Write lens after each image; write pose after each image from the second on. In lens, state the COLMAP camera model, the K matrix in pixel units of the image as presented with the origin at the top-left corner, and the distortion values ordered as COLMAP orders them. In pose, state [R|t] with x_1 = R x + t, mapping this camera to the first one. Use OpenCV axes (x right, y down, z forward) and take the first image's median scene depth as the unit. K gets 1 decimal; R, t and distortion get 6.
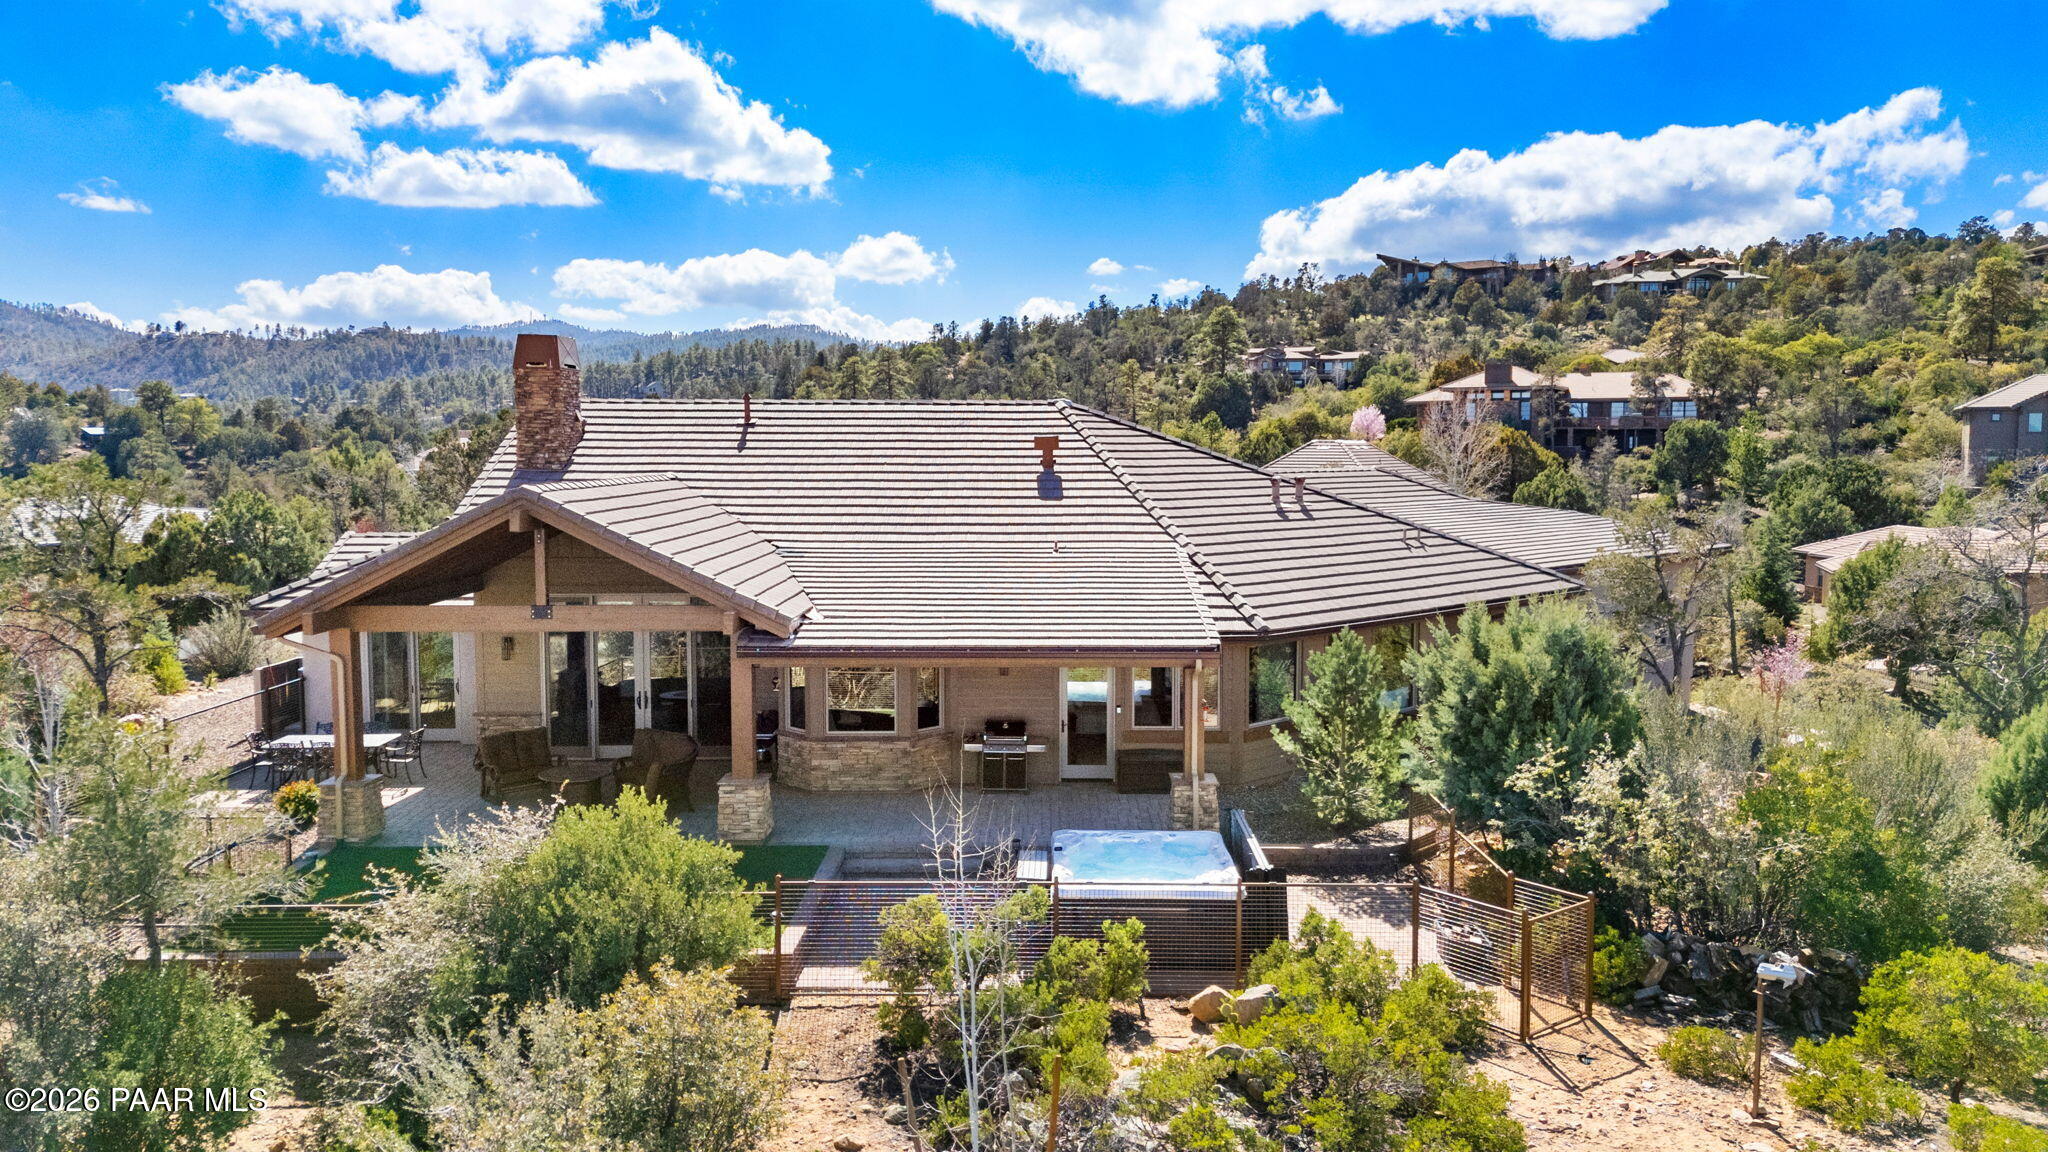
lens RADIAL K [[1479.4, 0, 1035.3], [0, 1479.4, 564.2], [0, 0, 1]] dist [0.058019, -0.061873]
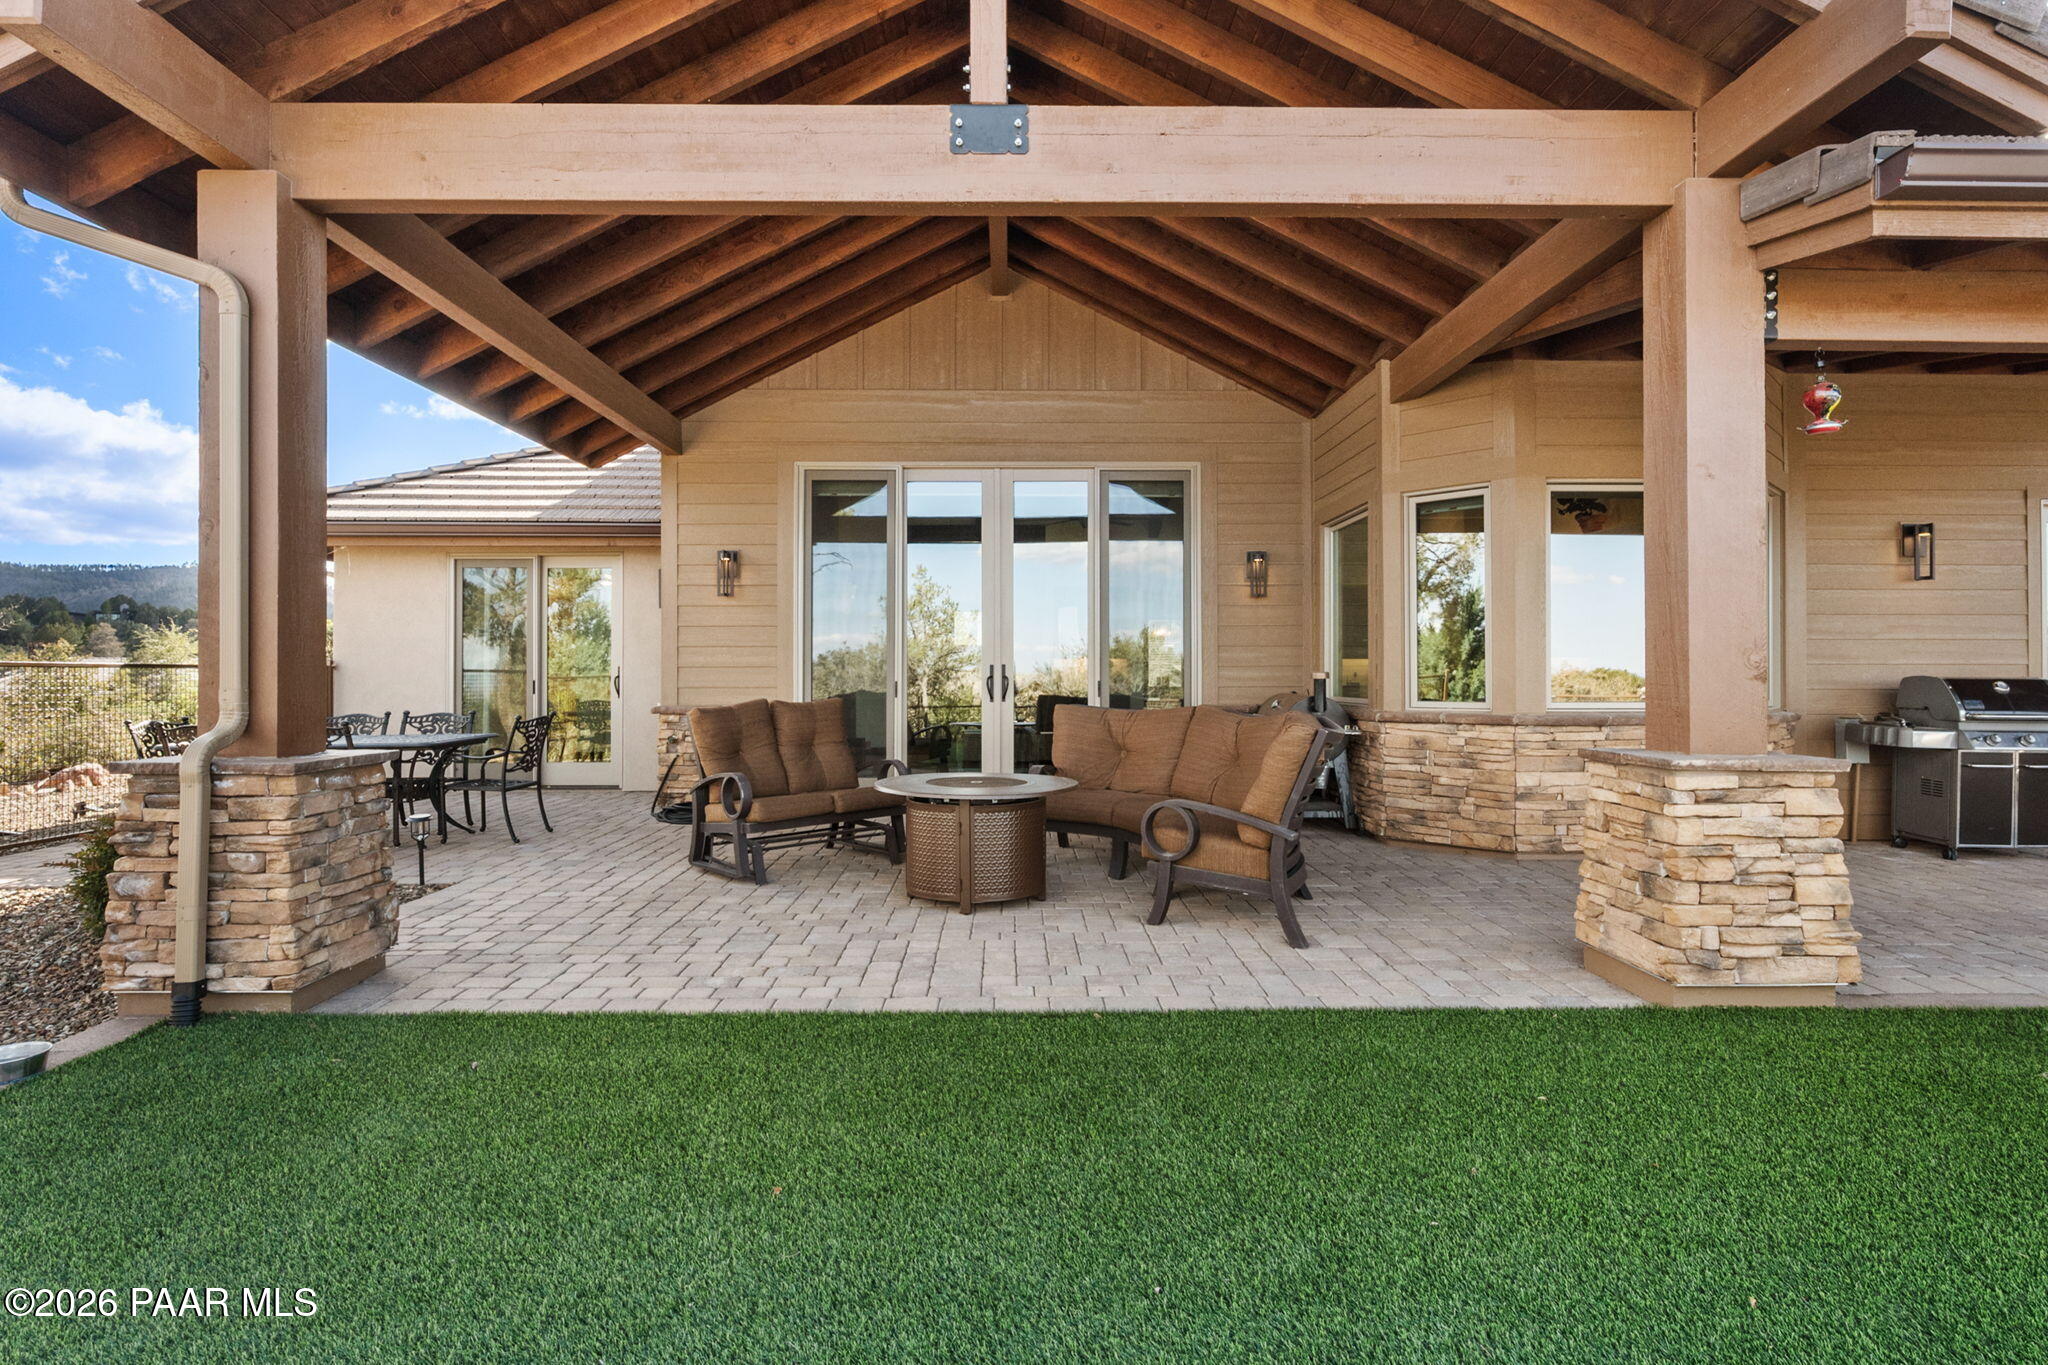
lens RADIAL K [[1081.6, 0, 1022.1], [0, 1081.6, 669.1], [0, 0, 1]] dist [0.000760, -0.000862]
pose [[0.999804, 0.002053, 0.019715, -0.289456], [-0.000313, 0.996133, -0.087861, 0.130079], [-0.019819, 0.087837, 0.995938, 0.715701]]
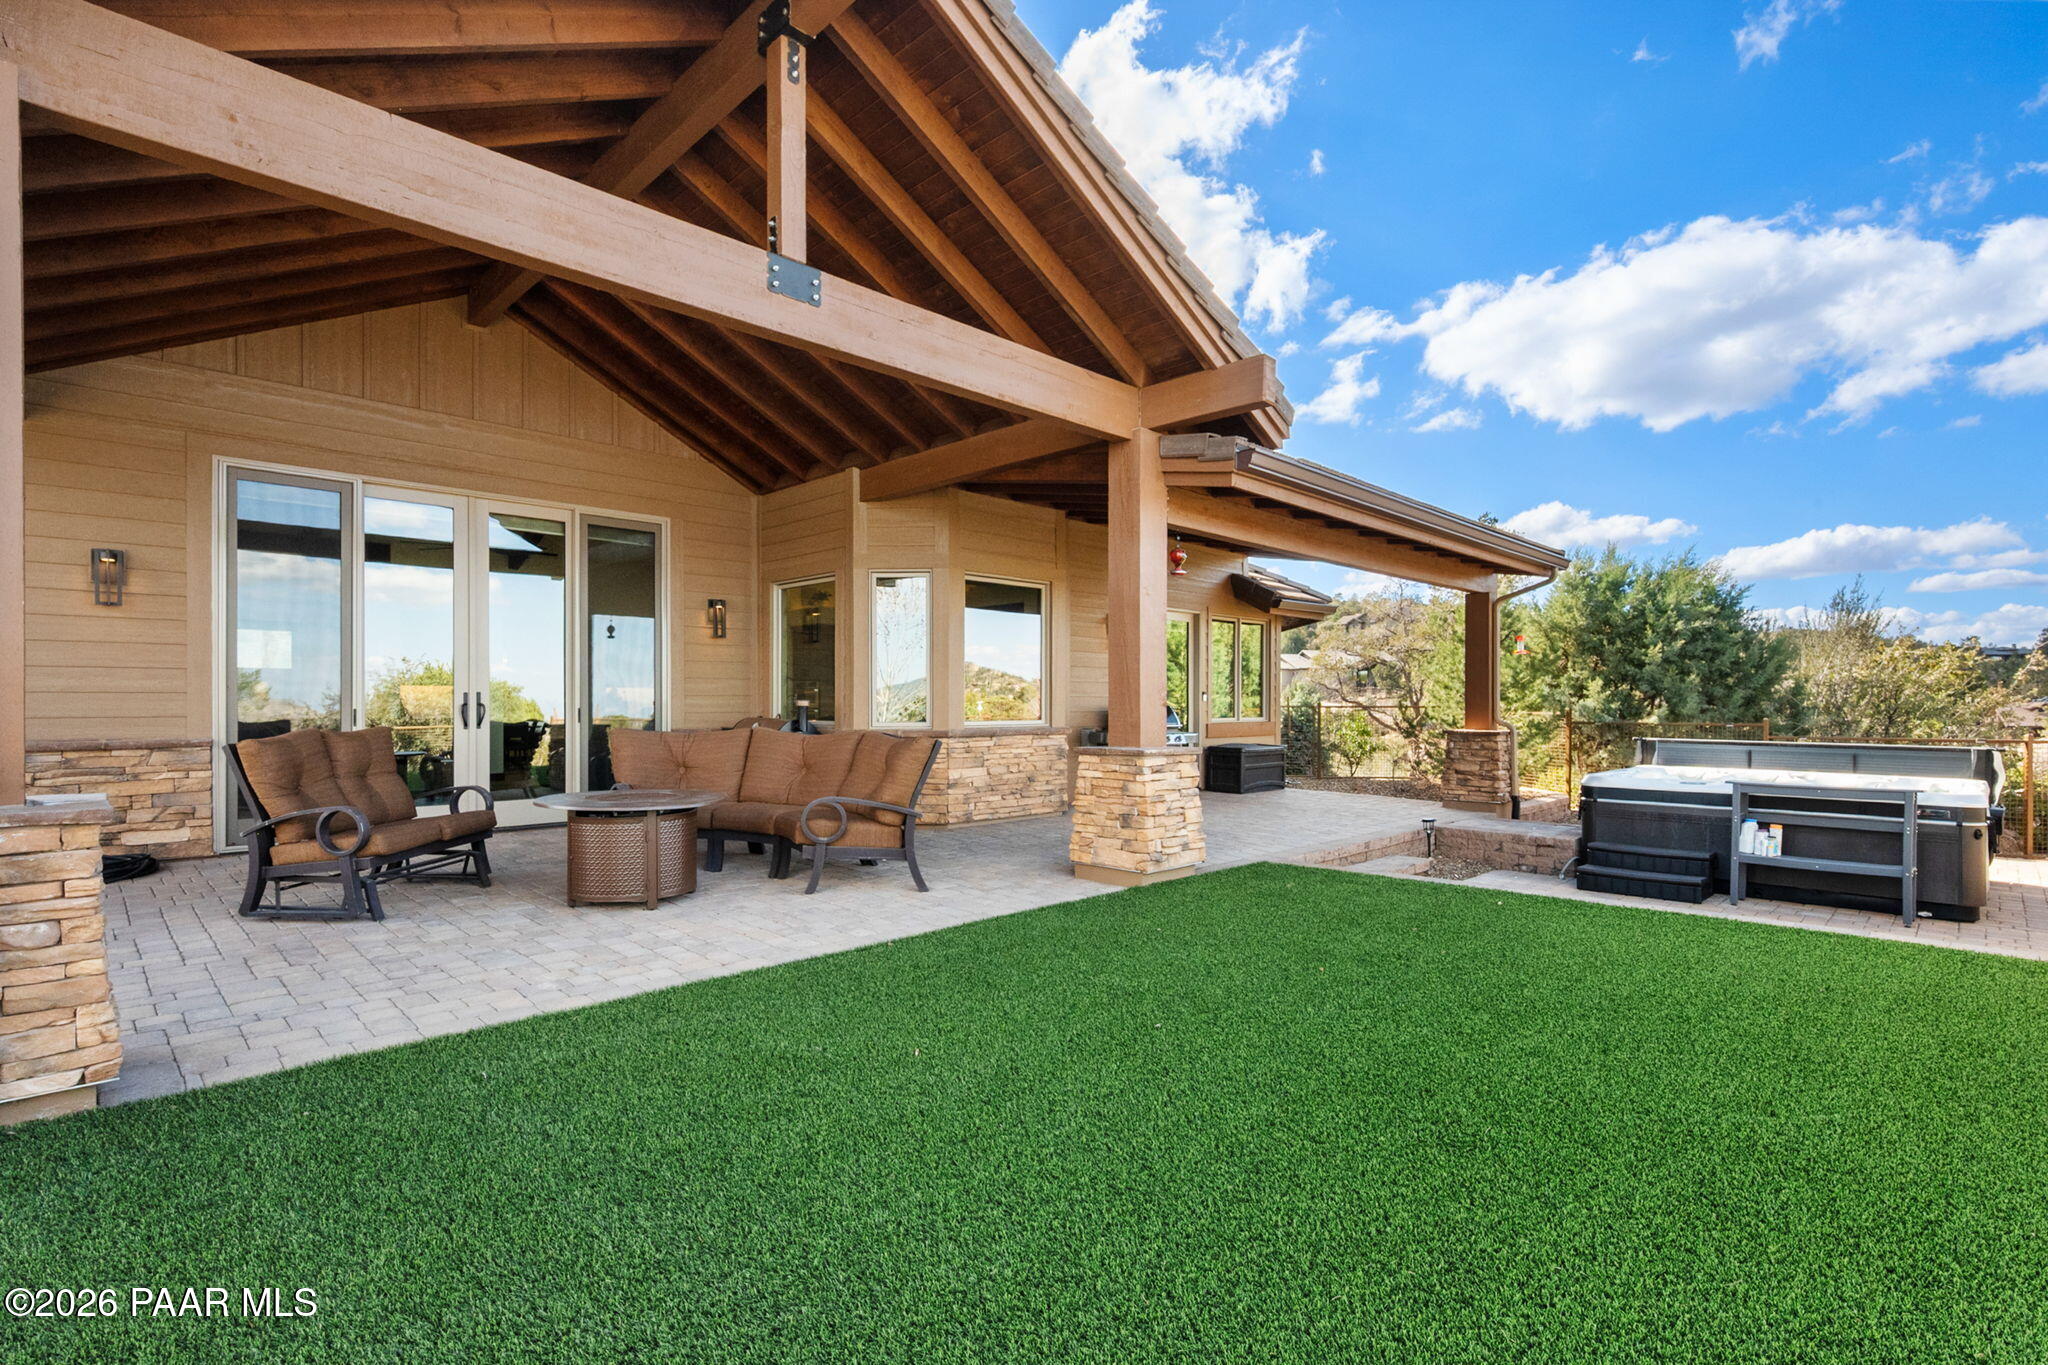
lens RADIAL K [[971.2, 0, 1034.7], [0, 971.2, 709.6], [0, 0, 1]] dist [0.001254, 0.000148]
pose [[0.699264, -0.001843, 0.714861, -0.399942], [0.055906, 0.997075, -0.052115, 0.130467], [-0.712674, 0.076407, 0.697322, 0.712172]]
